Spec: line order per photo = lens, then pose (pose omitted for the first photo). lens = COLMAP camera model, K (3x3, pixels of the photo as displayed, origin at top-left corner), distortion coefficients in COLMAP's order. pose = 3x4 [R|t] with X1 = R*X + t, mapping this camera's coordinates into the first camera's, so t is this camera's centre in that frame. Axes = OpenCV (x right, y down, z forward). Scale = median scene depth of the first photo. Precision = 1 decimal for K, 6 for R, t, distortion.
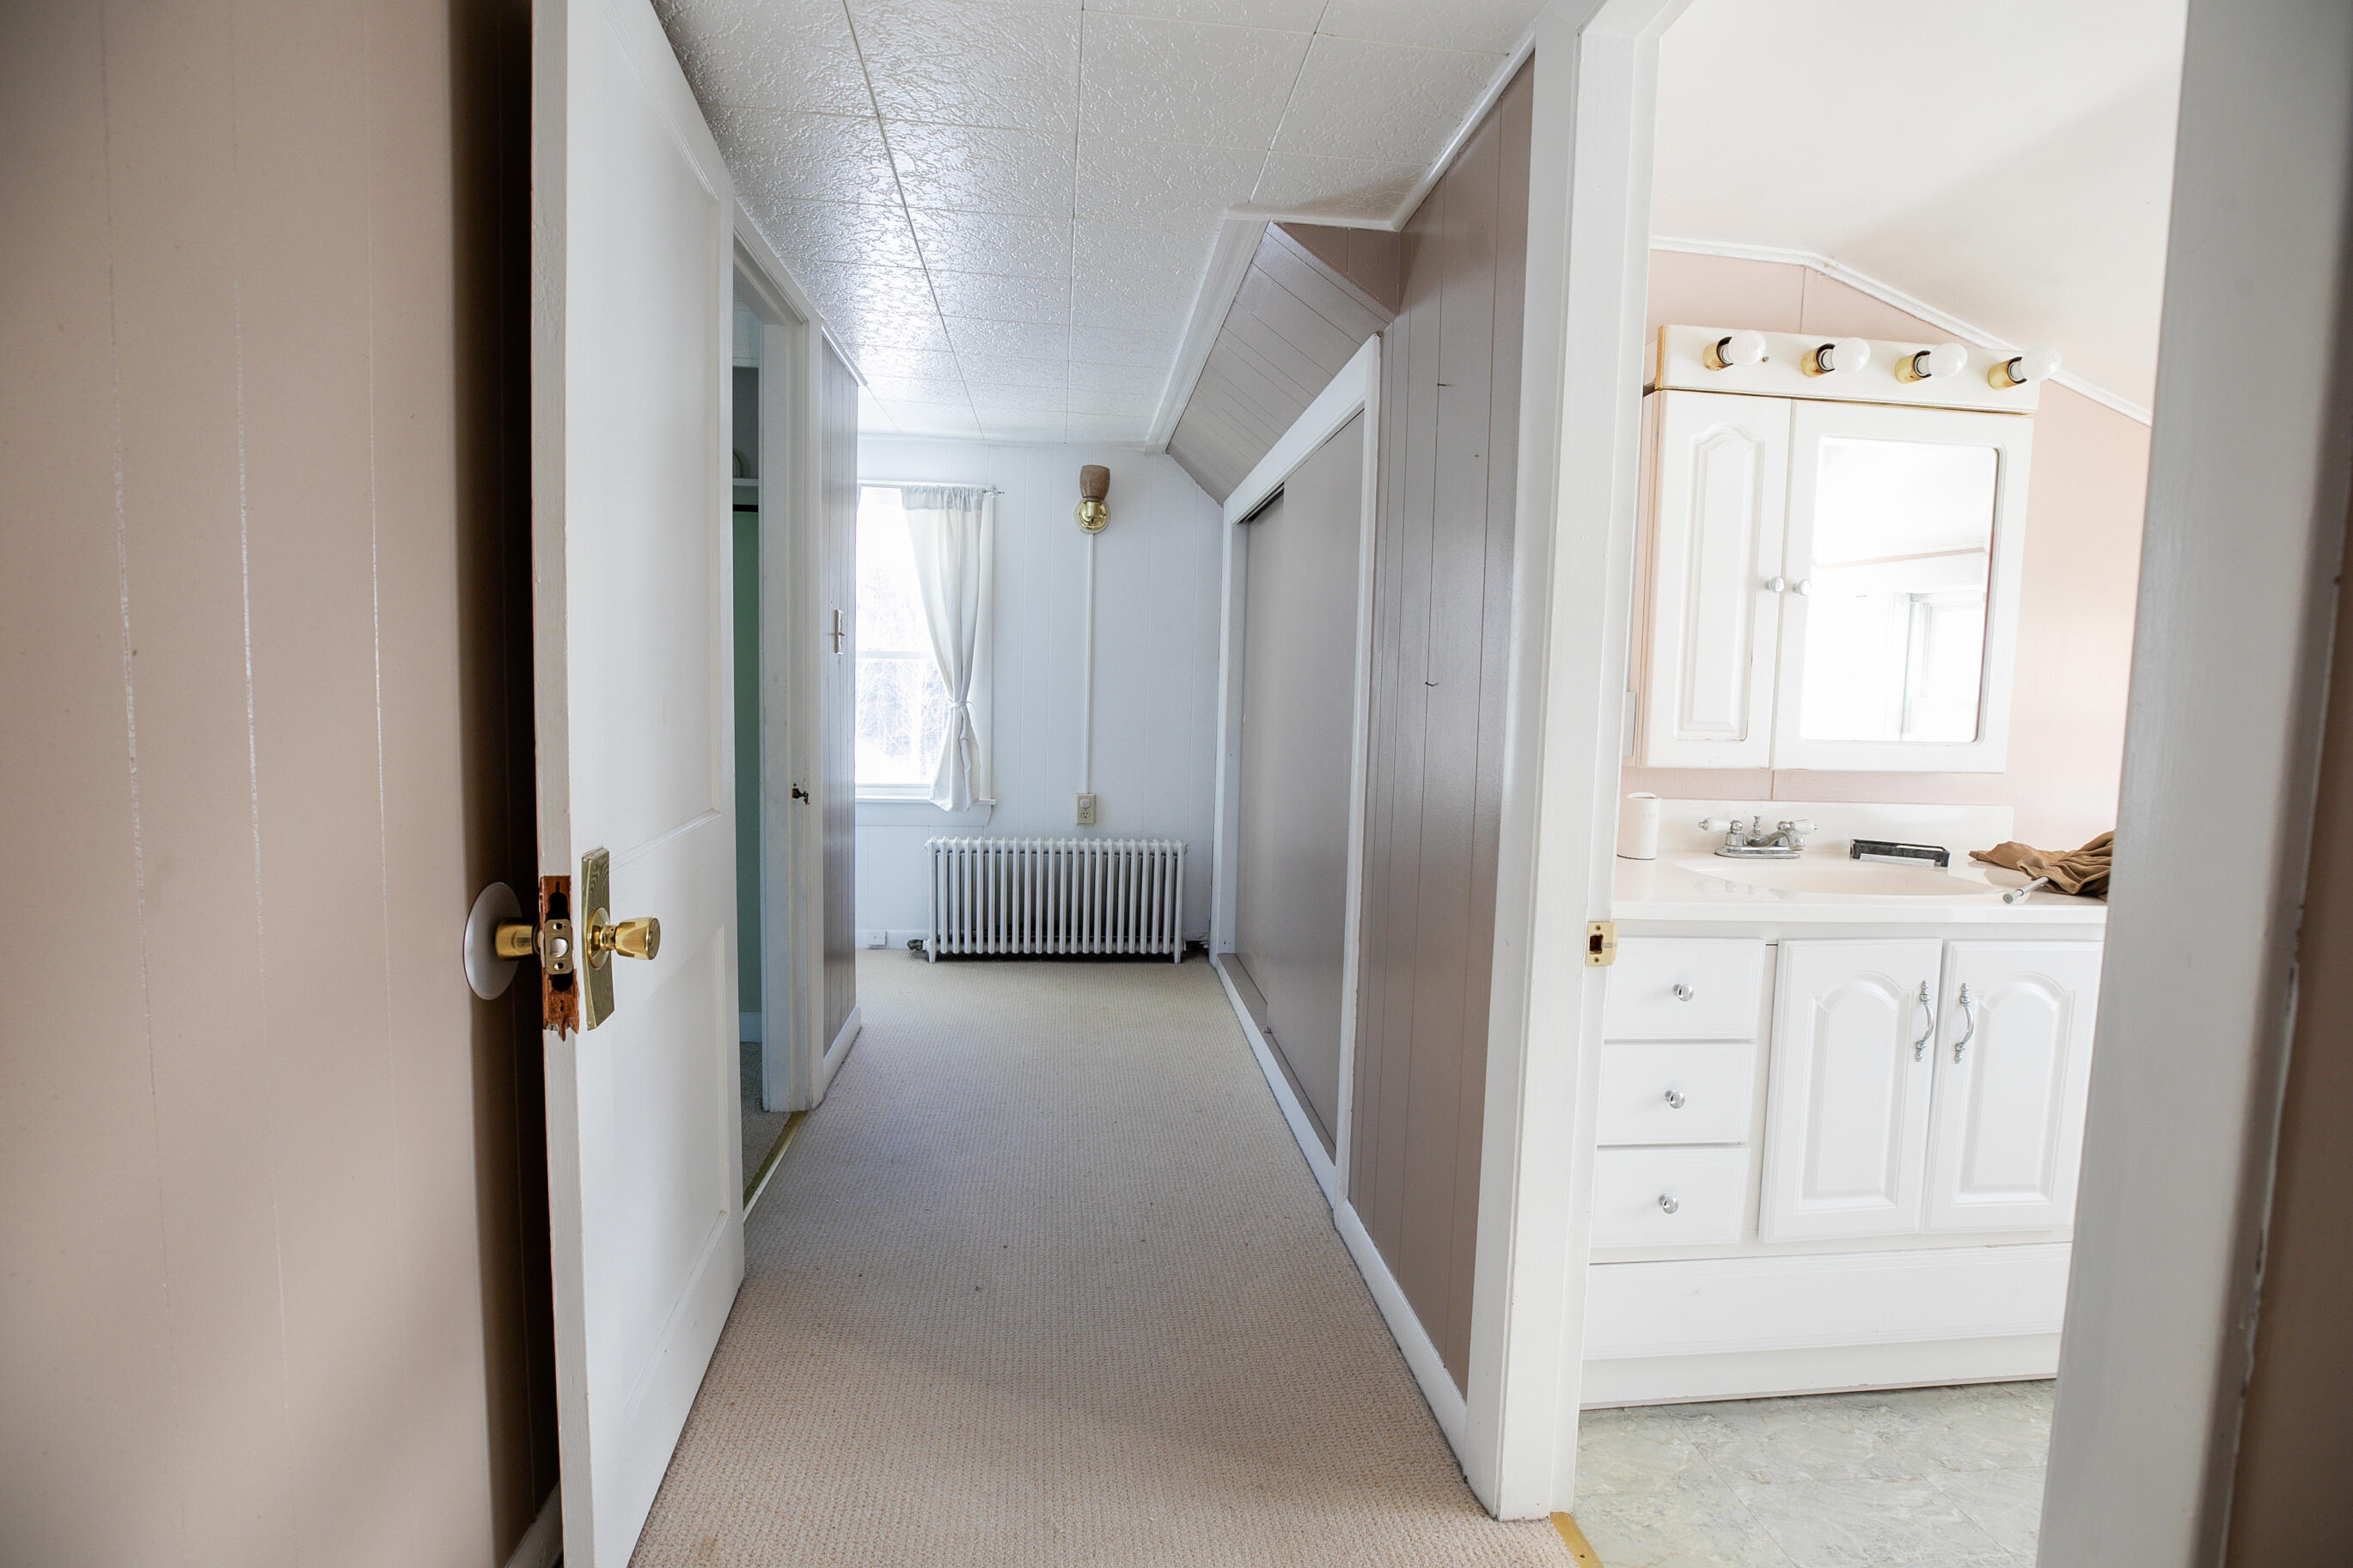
lens RADIAL K [[1076.5, 0, 1174.5], [0, 1076.5, 770.0], [0, 0, 1]] dist [-0.039833, 0.011348]
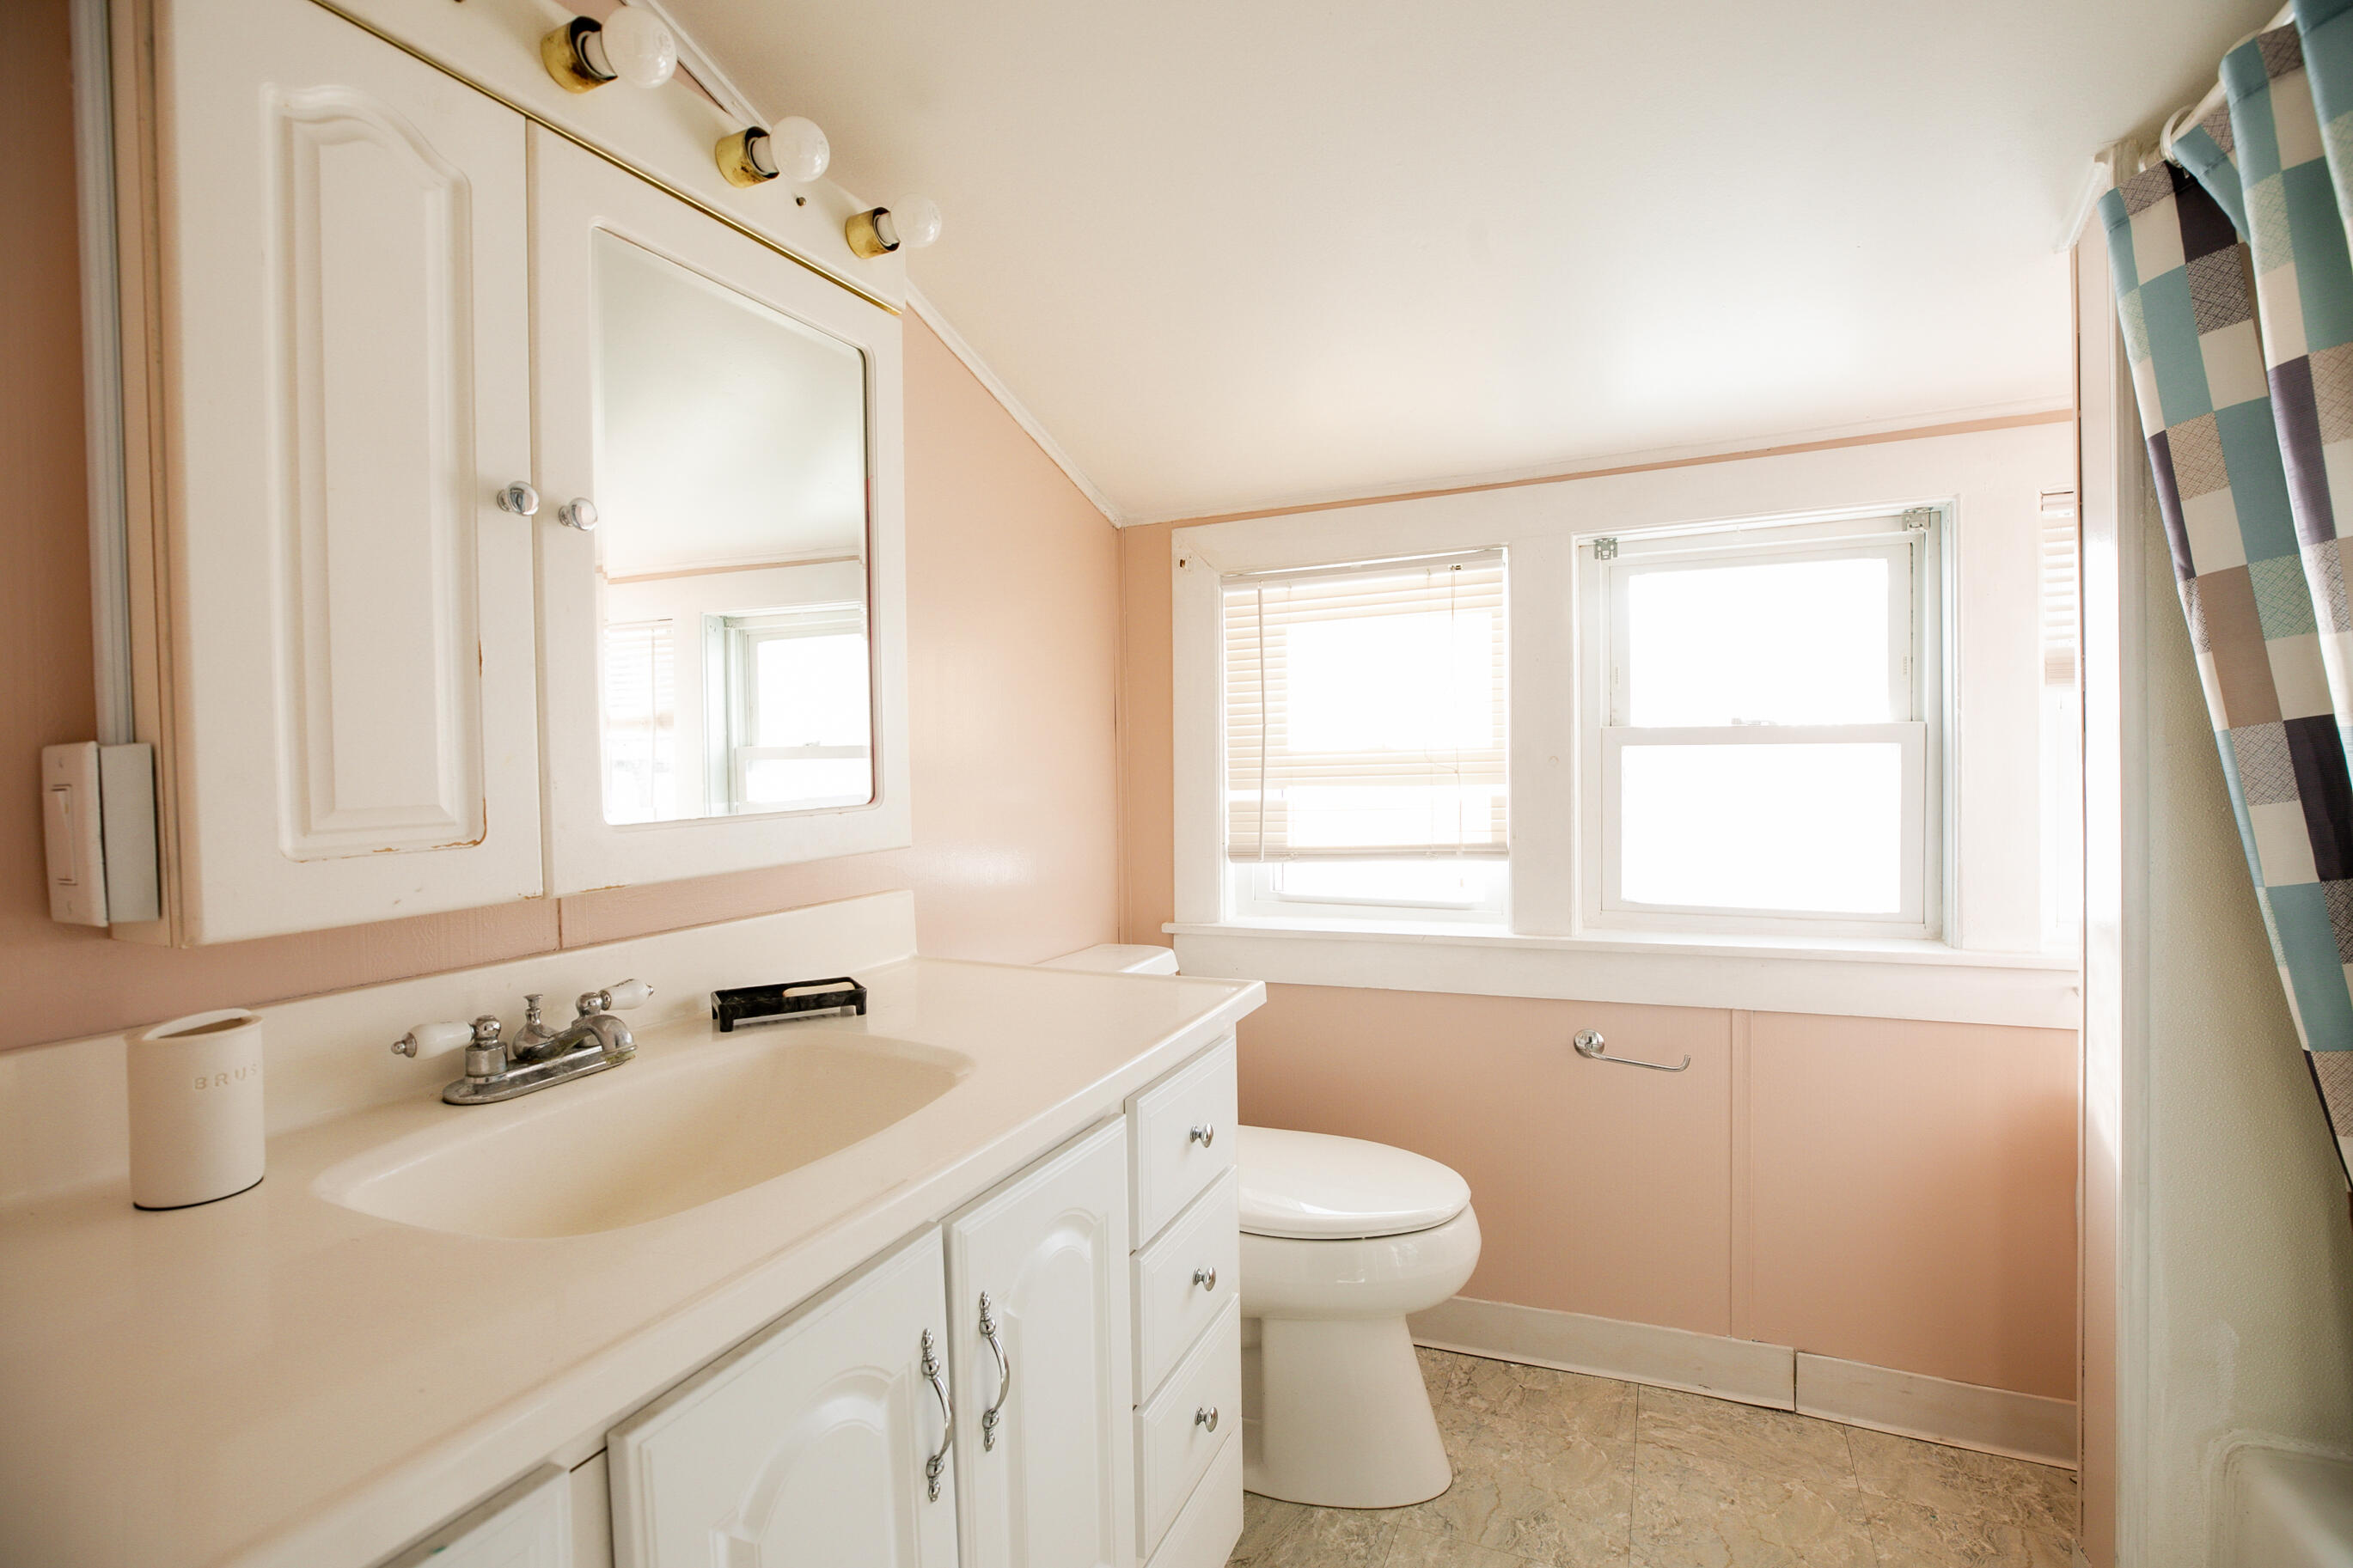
lens RADIAL K [[1076.5, 0, 1176.4], [0, 1076.5, 769.6], [0, 0, 1]] dist [-0.039833, 0.011348]
pose [[0.516084, -0.050377, 0.855055, 0.305606], [0.103075, 0.994667, -0.003610, -0.026312], [-0.850313, 0.089998, 0.518524, 0.517291]]
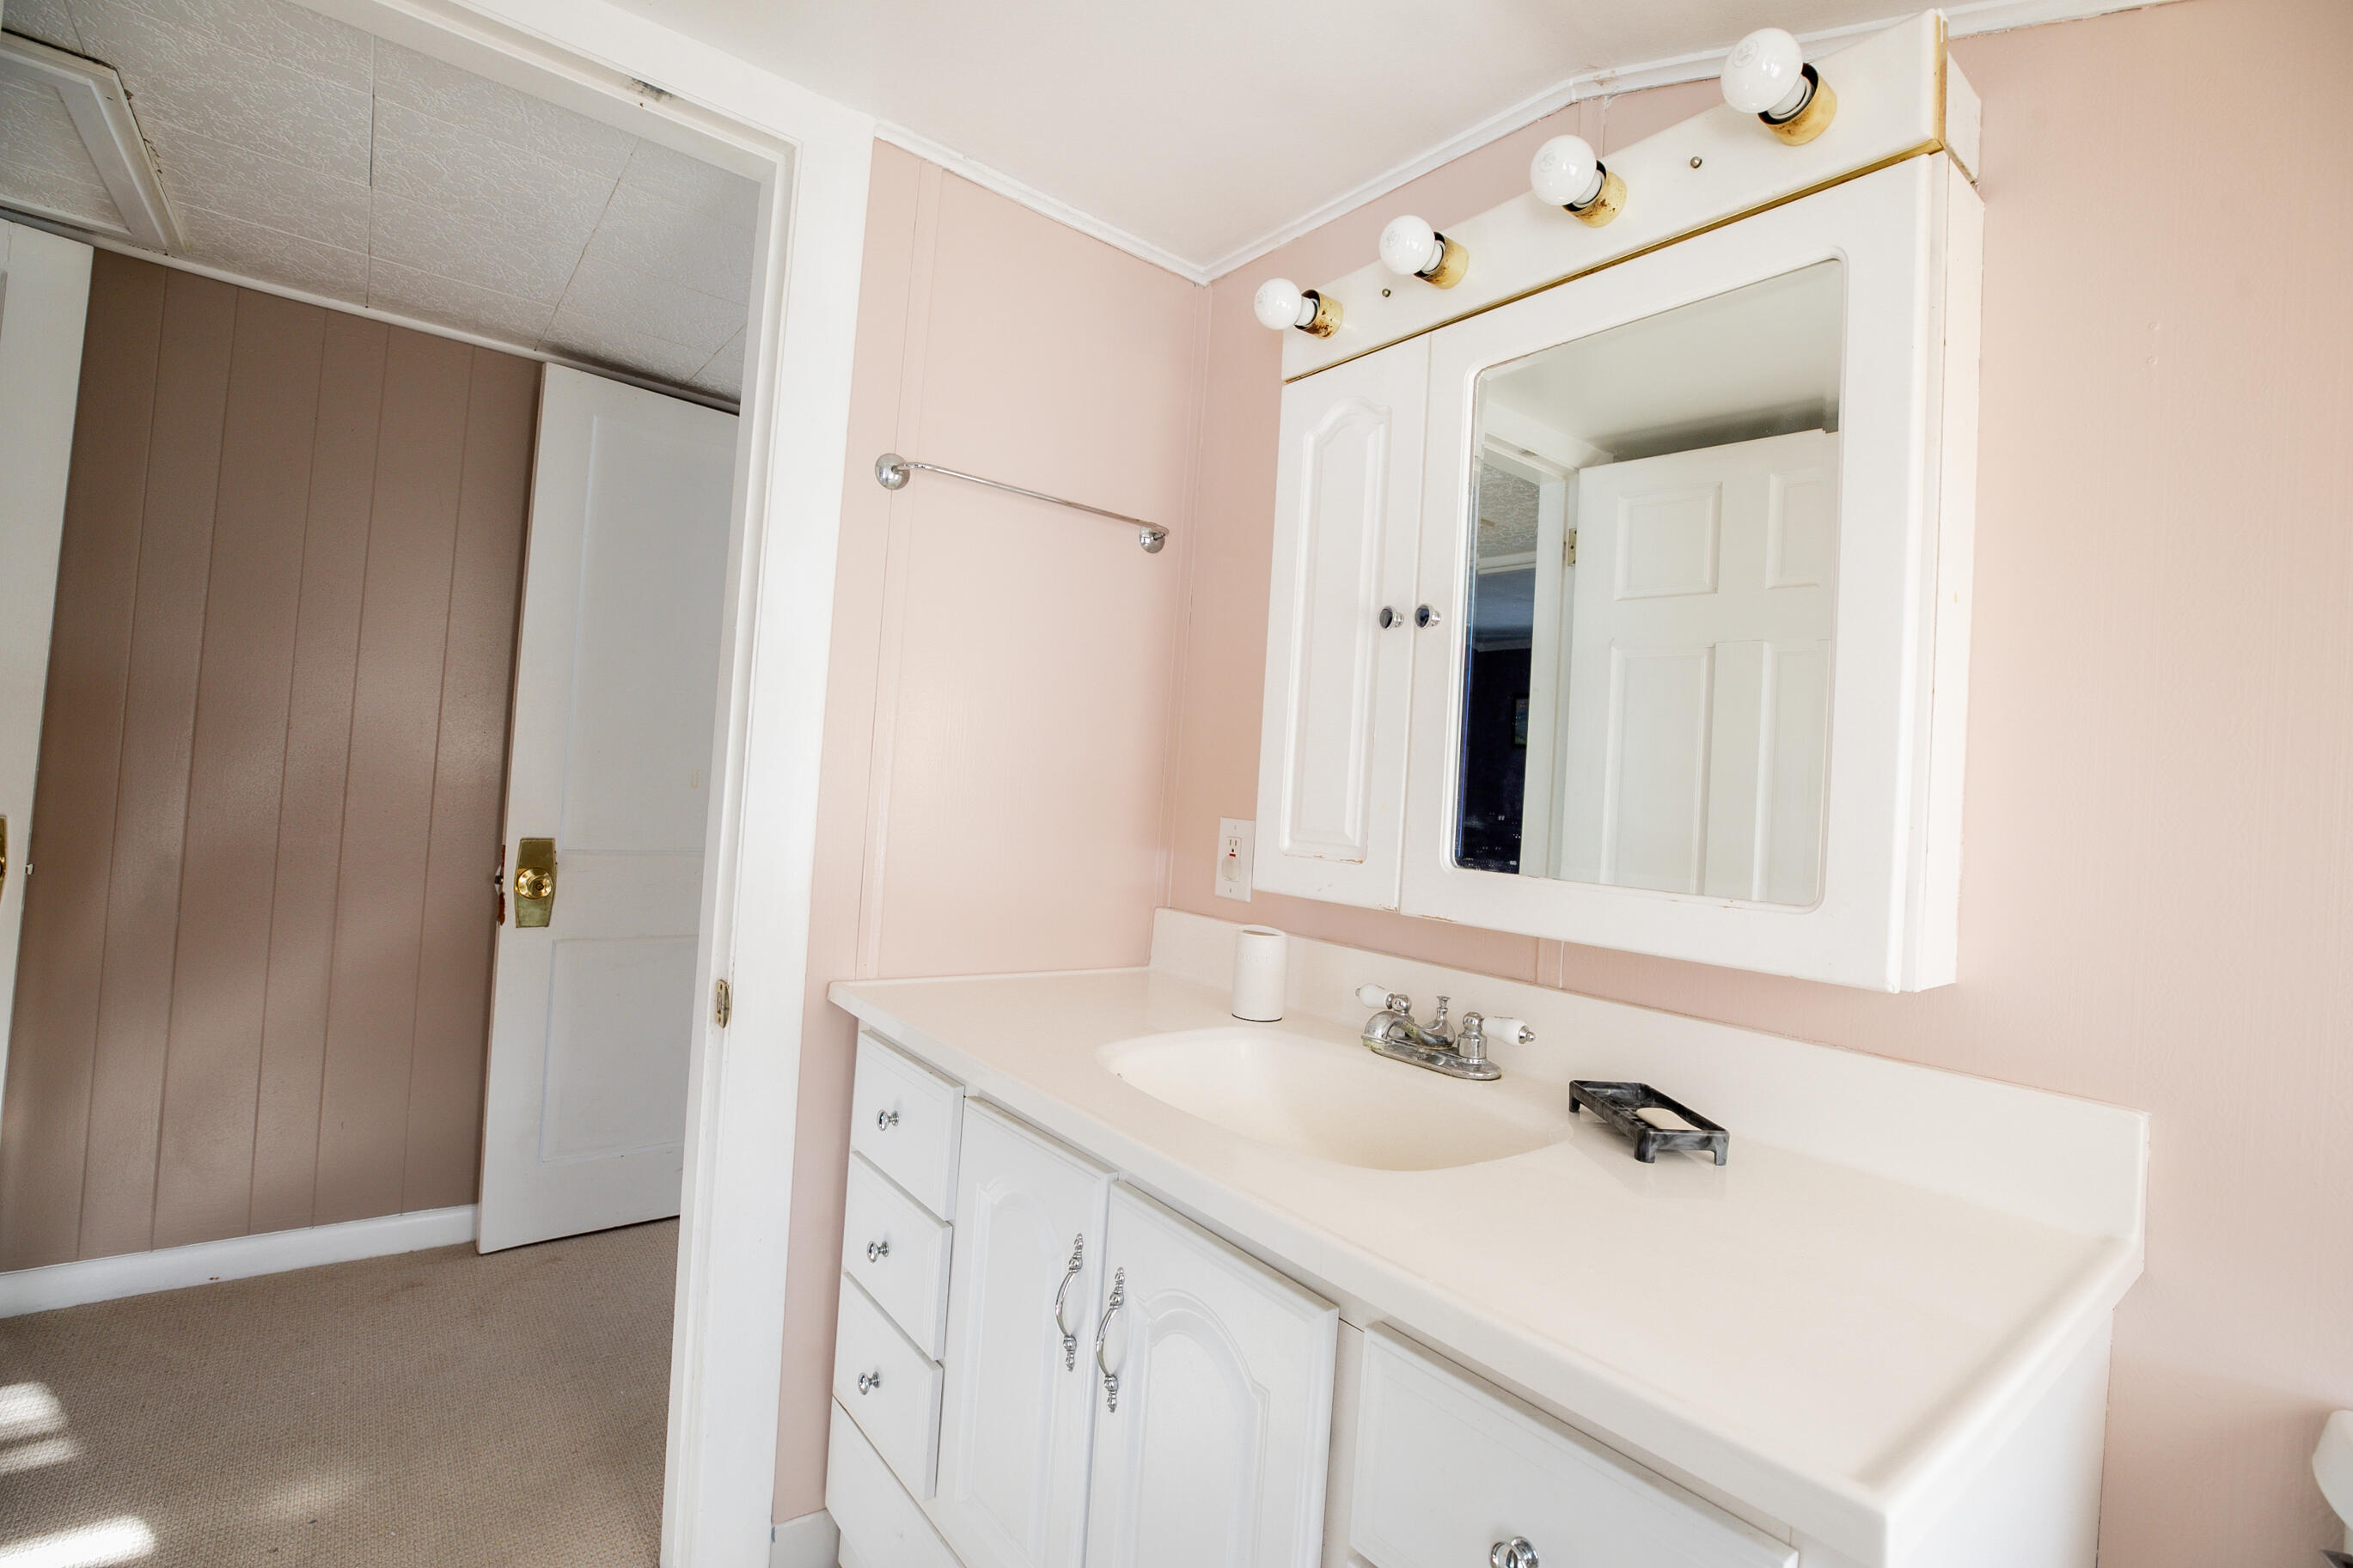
lens RADIAL K [[1076.5, 0, 1185.2], [0, 1076.5, 760.7], [0, 0, 1]] dist [-0.039833, 0.011348]
pose [[0.521675, -0.022773, -0.852840, 1.022039], [-0.114769, 0.988684, -0.096604, -0.013645], [0.845389, 0.148276, 0.513158, 0.564877]]
